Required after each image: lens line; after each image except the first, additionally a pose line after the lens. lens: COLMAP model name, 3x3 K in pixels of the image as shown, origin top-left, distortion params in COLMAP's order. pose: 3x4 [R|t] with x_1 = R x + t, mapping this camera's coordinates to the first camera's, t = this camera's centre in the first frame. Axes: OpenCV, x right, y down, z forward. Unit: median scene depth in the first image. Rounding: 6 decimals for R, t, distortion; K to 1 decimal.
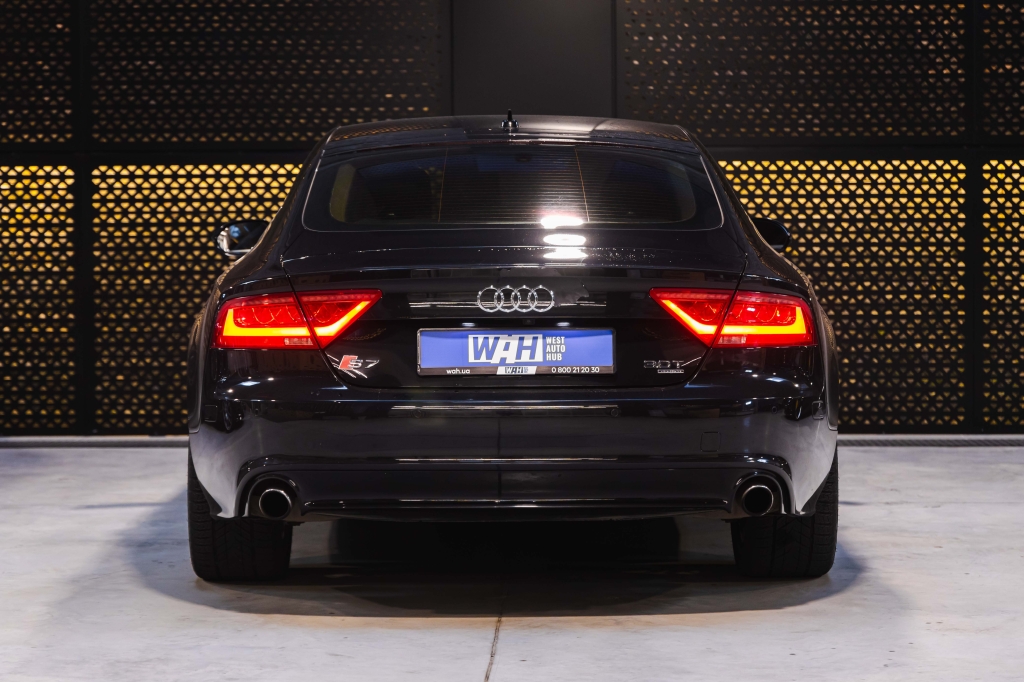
lens RADIAL K [[2641.7, 0, 509.0], [0, 2641.7, 314.7], [0, 0, 1]] dist [-0.028984, 0.235447]
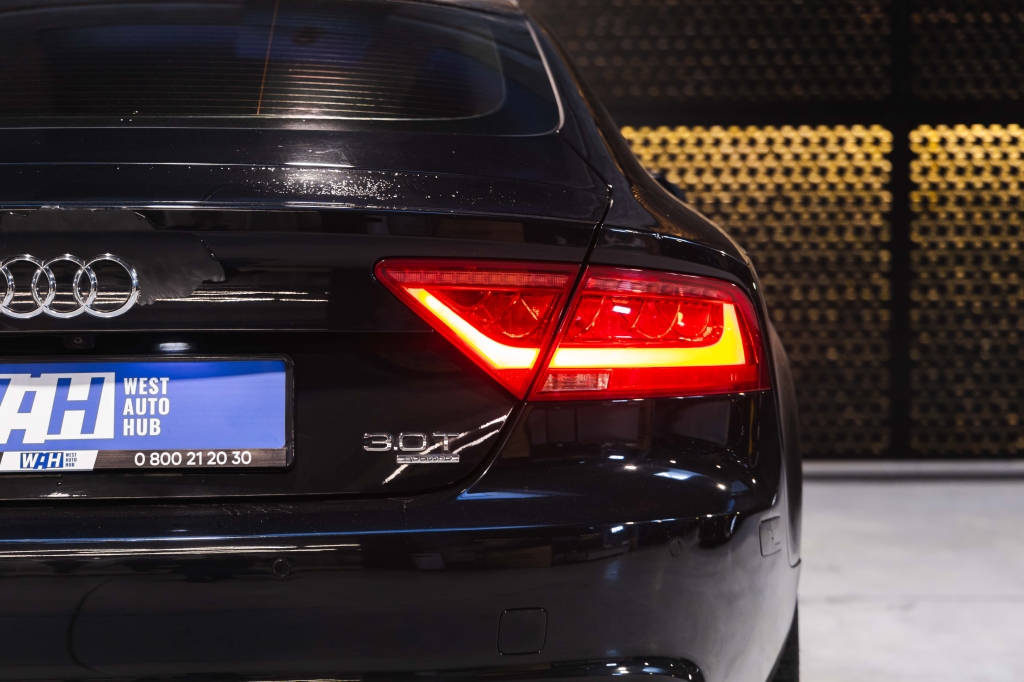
lens RADIAL K [[2134.1, 0, 512.0], [0, 2134.1, 341.0], [0, 0, 1]] dist [0.026053, 0.008141]
pose [[0.999366, -0.003884, 0.035390, 0.032247], [0.003485, 0.999930, 0.011321, -0.000486], [-0.035432, -0.011191, 0.999309, 0.341696]]
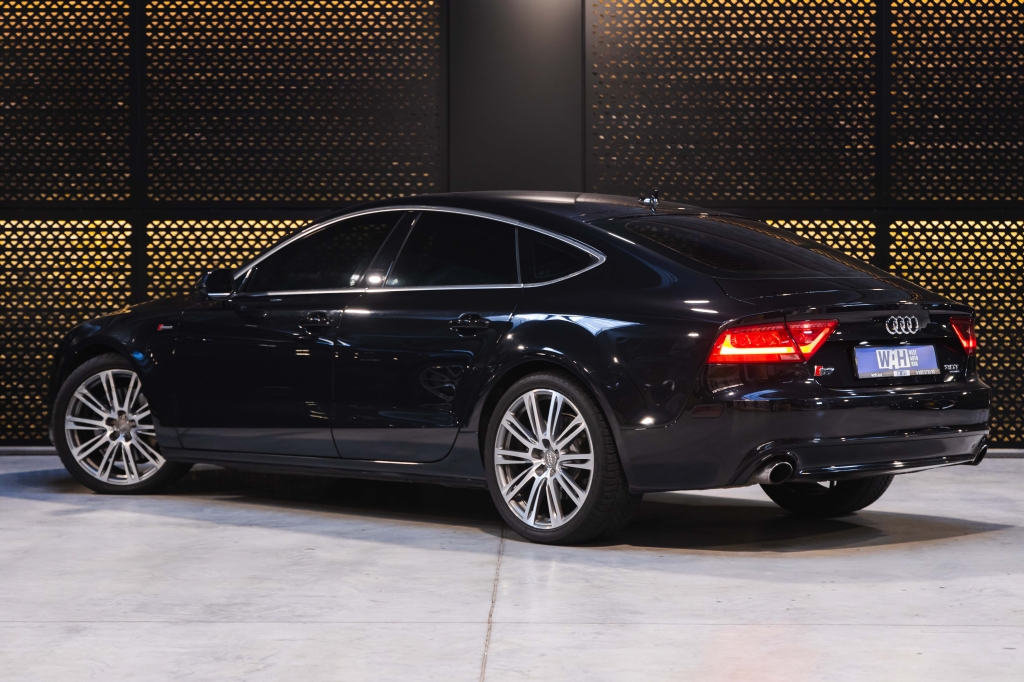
lens RADIAL K [[2442.5, 0, 512.0], [0, 2442.5, 341.0], [0, 0, 1]] dist [-0.041976, 0.313271]
pose [[0.999902, 0.005939, 0.012663, -0.006199], [-0.005900, 0.999978, -0.003046, 0.000617], [-0.012680, 0.002971, 0.999915, -0.108129]]
